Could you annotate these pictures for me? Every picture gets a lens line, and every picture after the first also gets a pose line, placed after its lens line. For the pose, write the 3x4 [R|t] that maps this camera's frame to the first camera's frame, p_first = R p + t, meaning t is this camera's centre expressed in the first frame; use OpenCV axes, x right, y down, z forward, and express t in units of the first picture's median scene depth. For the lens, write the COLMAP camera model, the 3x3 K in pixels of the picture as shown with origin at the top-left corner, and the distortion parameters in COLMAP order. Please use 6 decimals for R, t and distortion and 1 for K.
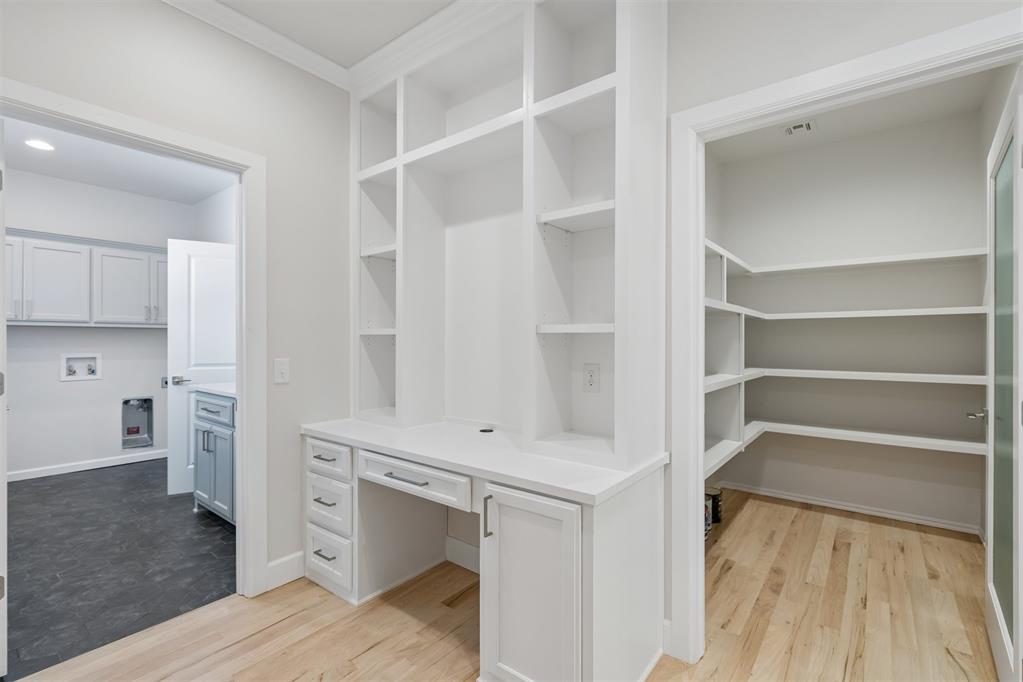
lens RADIAL K [[461.4, 0, 509.3], [0, 461.4, 340.9], [0, 0, 1]] dist [0.000353, -0.000016]
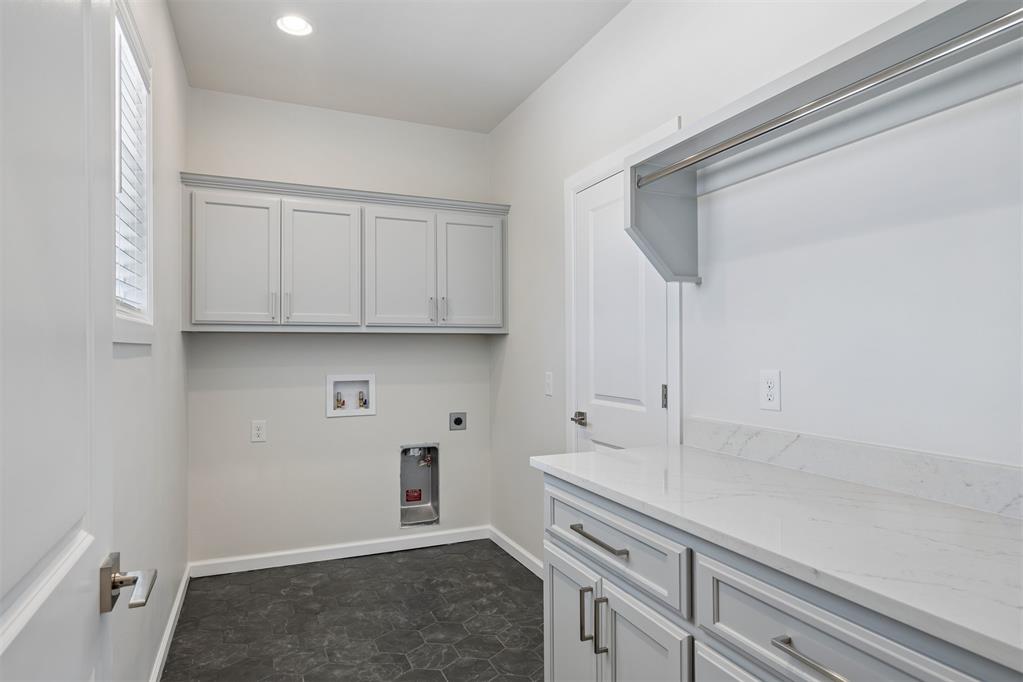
lens RADIAL K [[571.0, 0, 510.0], [0, 571.0, 335.5], [0, 0, 1]] dist [0.003411, 0.000751]
pose [[0.885528, -0.017759, -0.464246, -0.352695], [0.007987, 0.999703, -0.023007, -0.007264], [0.464517, 0.016665, 0.885407, 0.388475]]
